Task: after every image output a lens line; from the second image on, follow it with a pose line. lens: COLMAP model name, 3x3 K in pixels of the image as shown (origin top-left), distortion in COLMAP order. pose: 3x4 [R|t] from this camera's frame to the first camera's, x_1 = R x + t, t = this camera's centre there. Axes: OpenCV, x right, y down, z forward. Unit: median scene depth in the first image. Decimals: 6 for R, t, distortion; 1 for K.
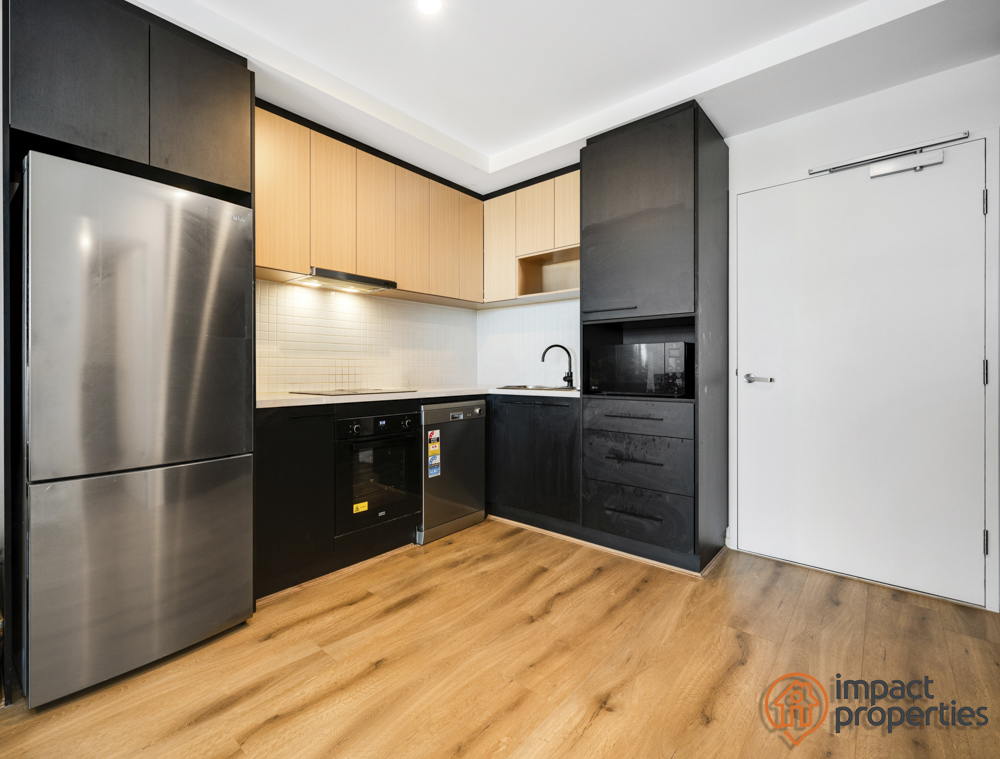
lens RADIAL K [[406.7, 0, 500.0], [0, 406.7, 371.6], [0, 0, 1]] dist [0.001346, 0.000439]
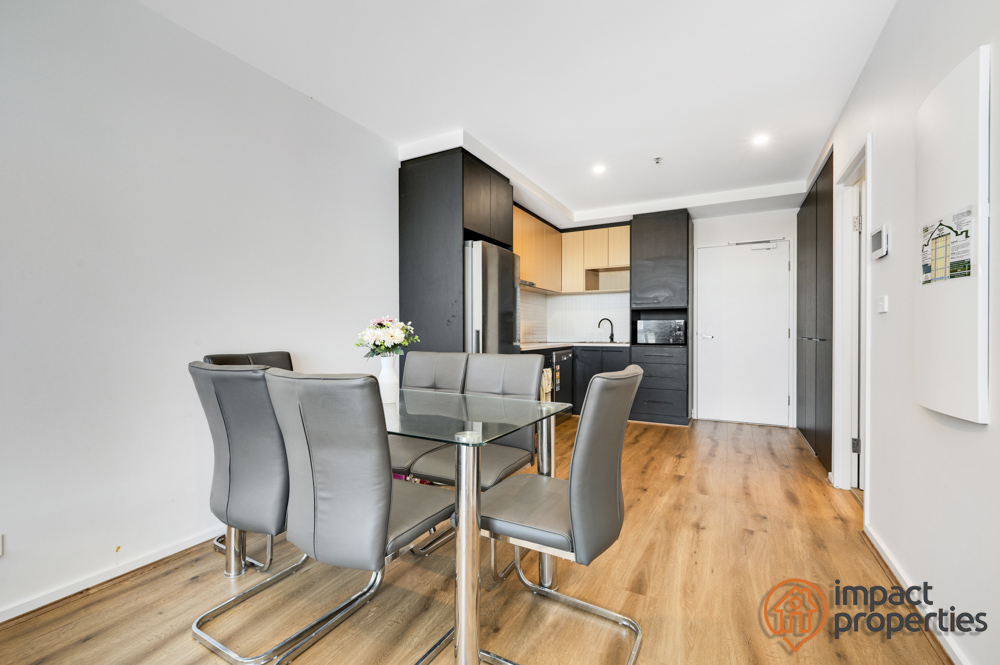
lens RADIAL K [[426.5, 0, 502.1], [0, 426.5, 336.1], [0, 0, 1]] dist [-0.000687, -0.000280]
pose [[0.960775, -0.002408, 0.277319, -0.946210], [0.000498, 0.999976, 0.006957, -0.002184], [-0.277329, -0.006546, 0.960753, -0.788912]]
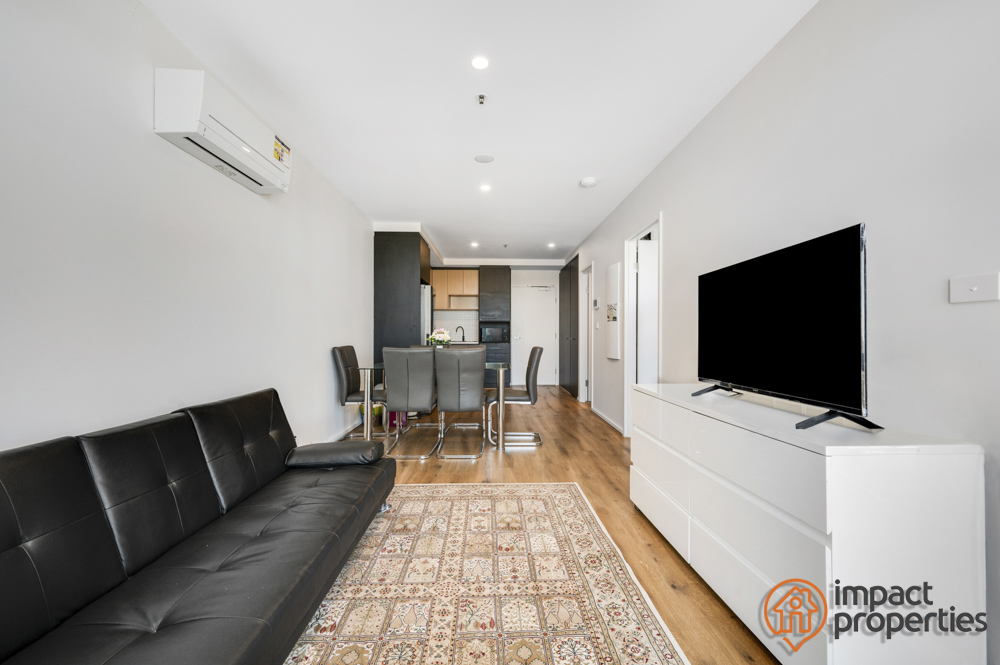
lens RADIAL K [[394.4, 0, 505.7], [0, 394.4, 332.2], [0, 0, 1]] dist [0.001806, 0.000117]
pose [[0.693739, 0.006049, 0.720201, -1.897758], [-0.001906, 0.999977, -0.006563, -0.007645], [-0.720224, 0.003181, 0.693734, -1.330984]]
